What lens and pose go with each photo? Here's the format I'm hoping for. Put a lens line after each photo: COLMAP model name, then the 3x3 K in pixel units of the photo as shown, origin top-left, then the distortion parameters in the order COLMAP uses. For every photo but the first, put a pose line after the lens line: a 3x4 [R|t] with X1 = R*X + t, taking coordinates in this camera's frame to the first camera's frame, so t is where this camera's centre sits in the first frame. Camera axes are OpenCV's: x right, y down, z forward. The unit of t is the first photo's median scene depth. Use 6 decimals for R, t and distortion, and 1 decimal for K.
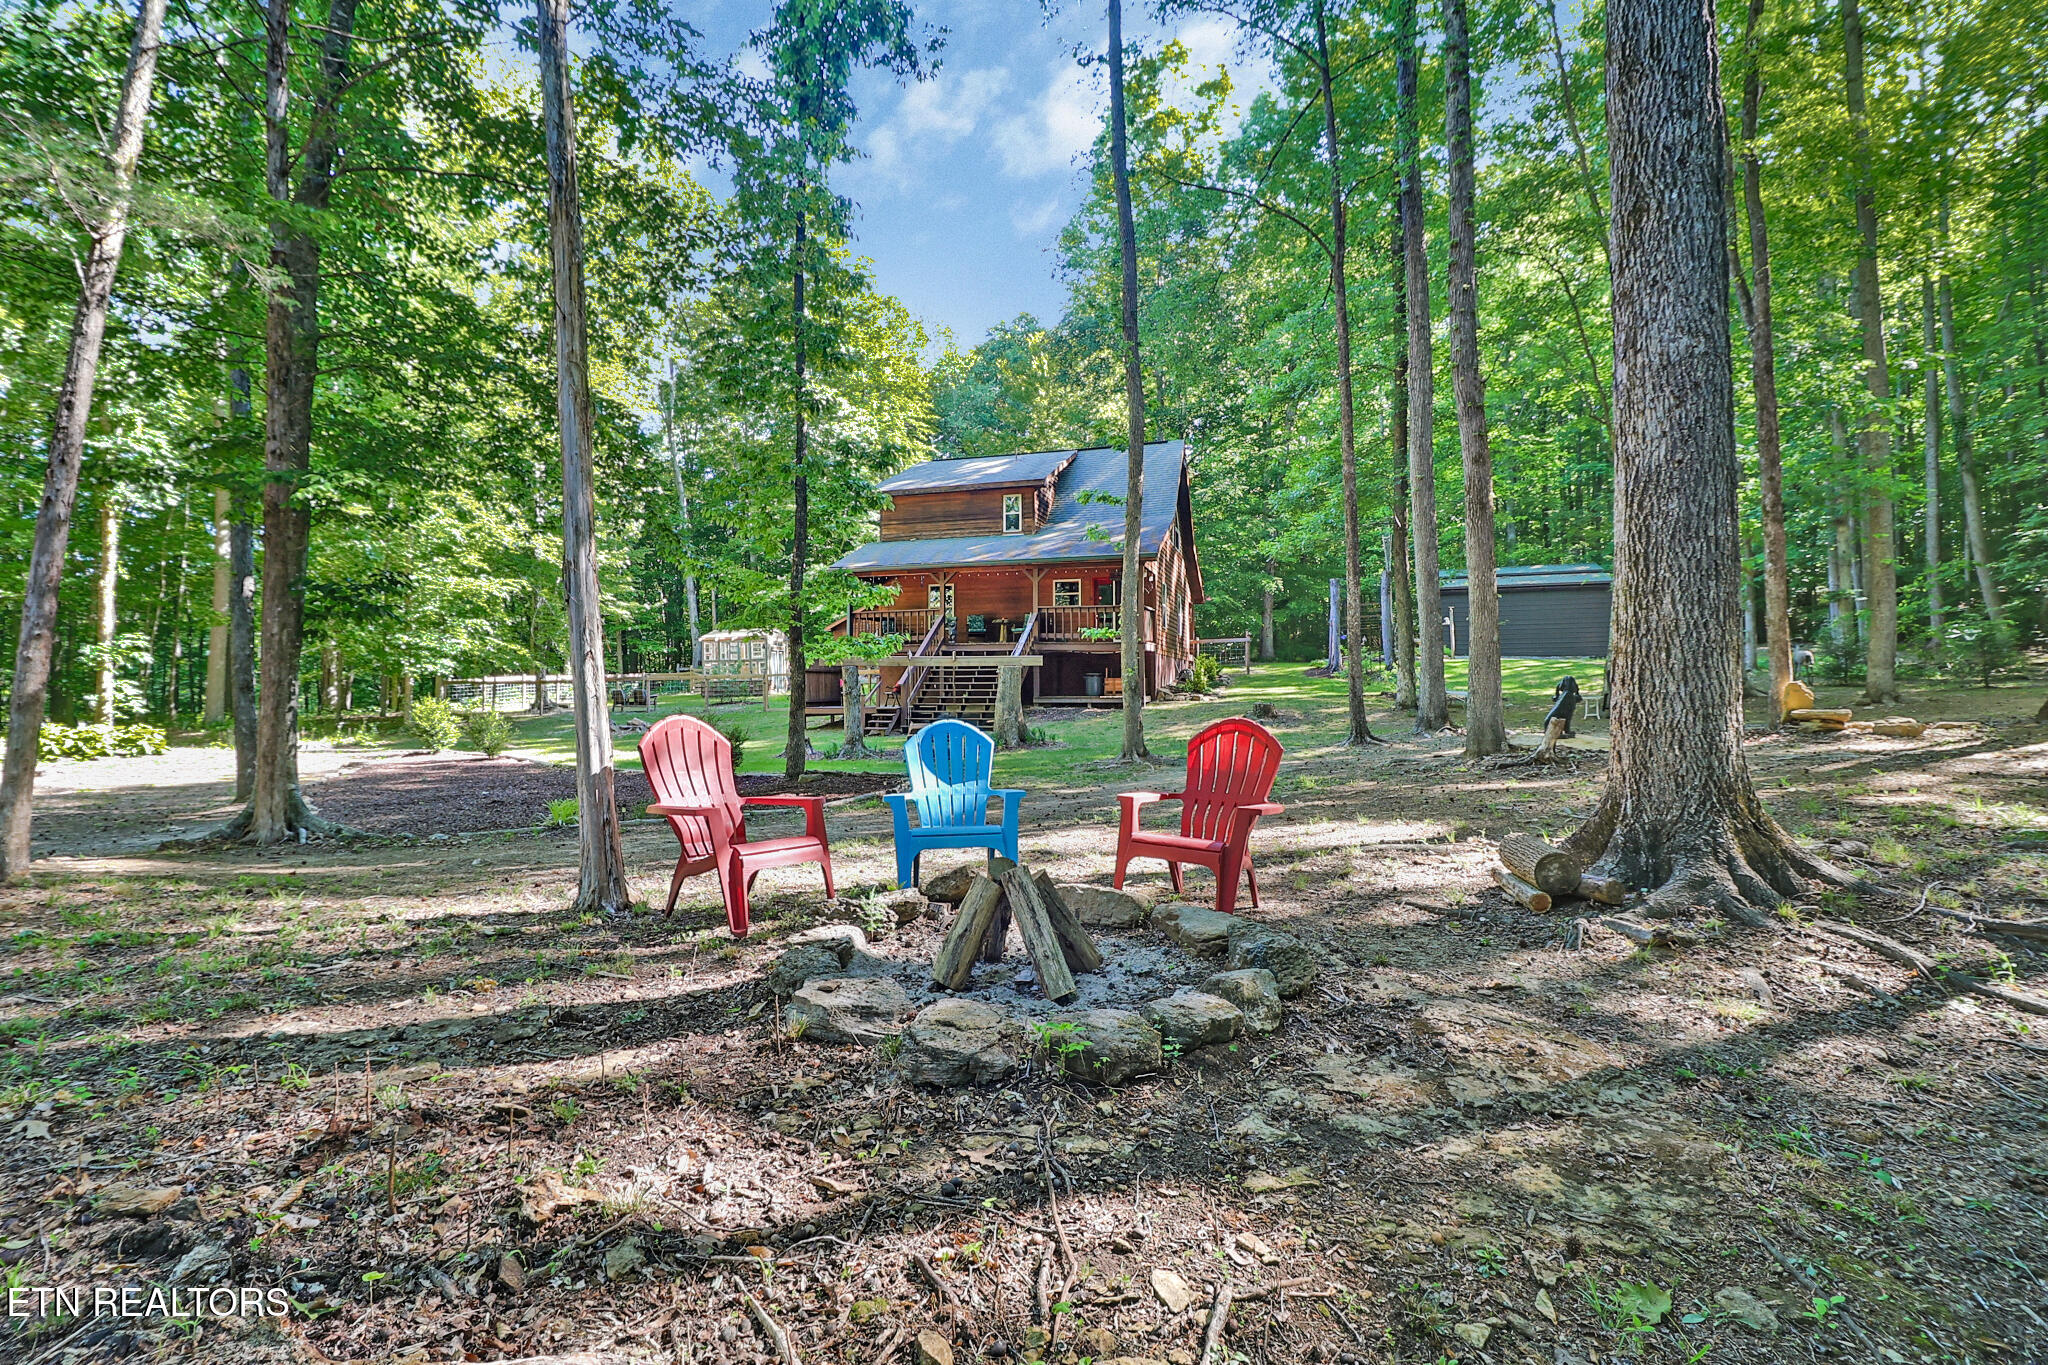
lens RADIAL K [[942.4, 0, 990.4], [0, 942.4, 647.9], [0, 0, 1]] dist [0.004192, -0.013721]
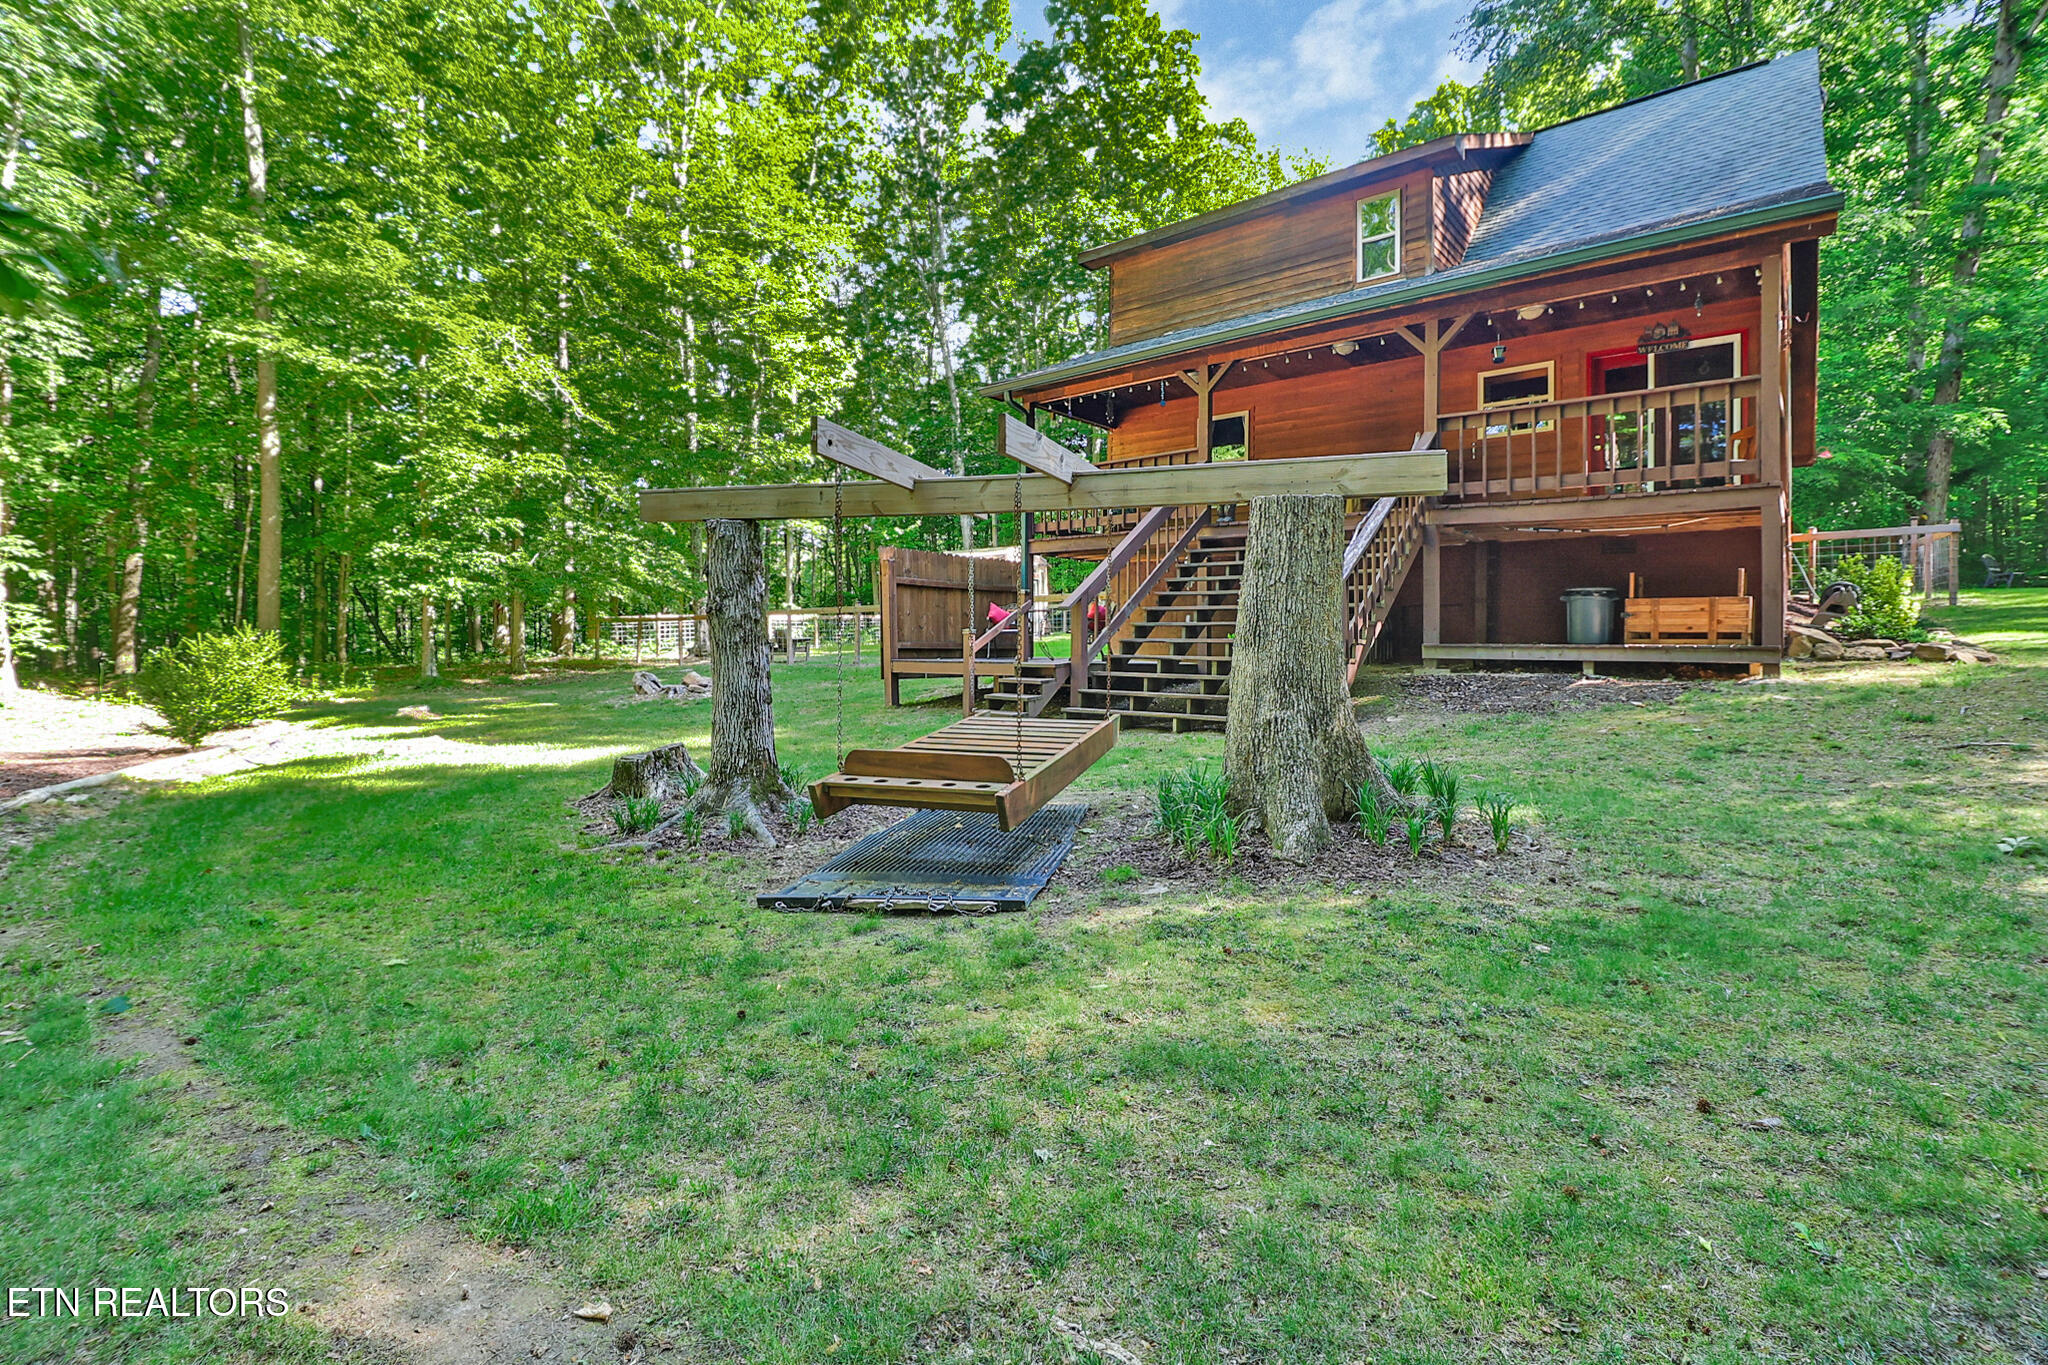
lens RADIAL K [[939.5, 0, 998.7], [0, 939.5, 641.9], [0, 0, 1]] dist [0.001276, -0.012811]
pose [[0.924892, 0.012100, -0.380037, 0.029682], [0.003816, 0.999148, 0.041100, 0.032823], [0.380210, -0.039463, 0.924058, 0.543657]]
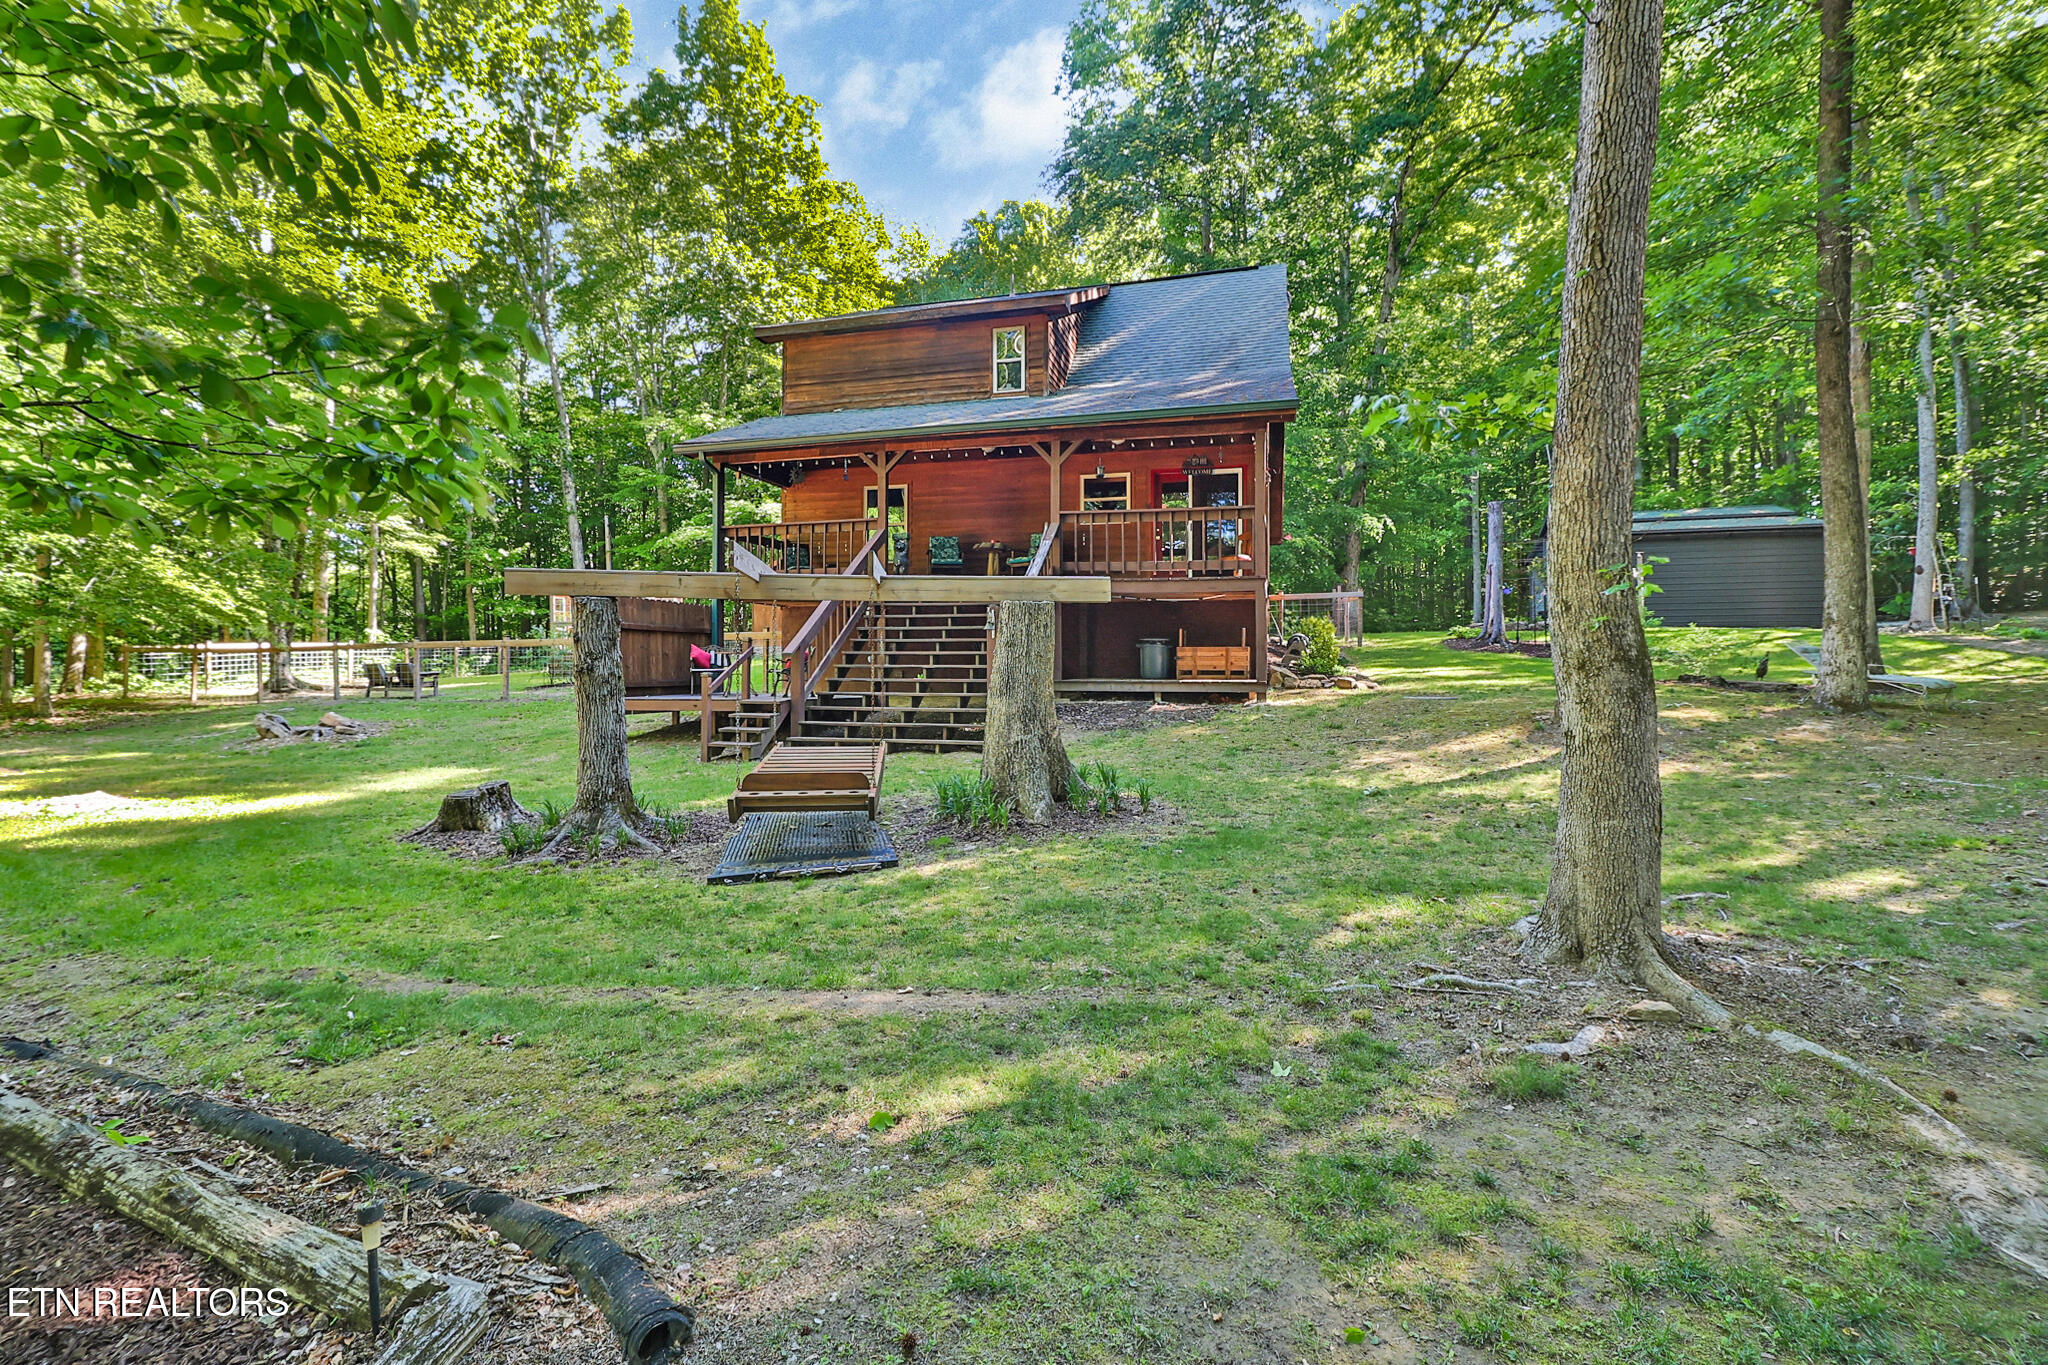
lens RADIAL K [[942.4, 0, 990.4], [0, 942.4, 647.9], [0, 0, 1]] dist [0.004192, -0.013721]
pose [[0.999558, 0.008200, 0.028590, -0.003646], [-0.008824, 0.999725, 0.021743, 0.021547], [-0.028404, -0.021985, 0.999355, 0.449813]]
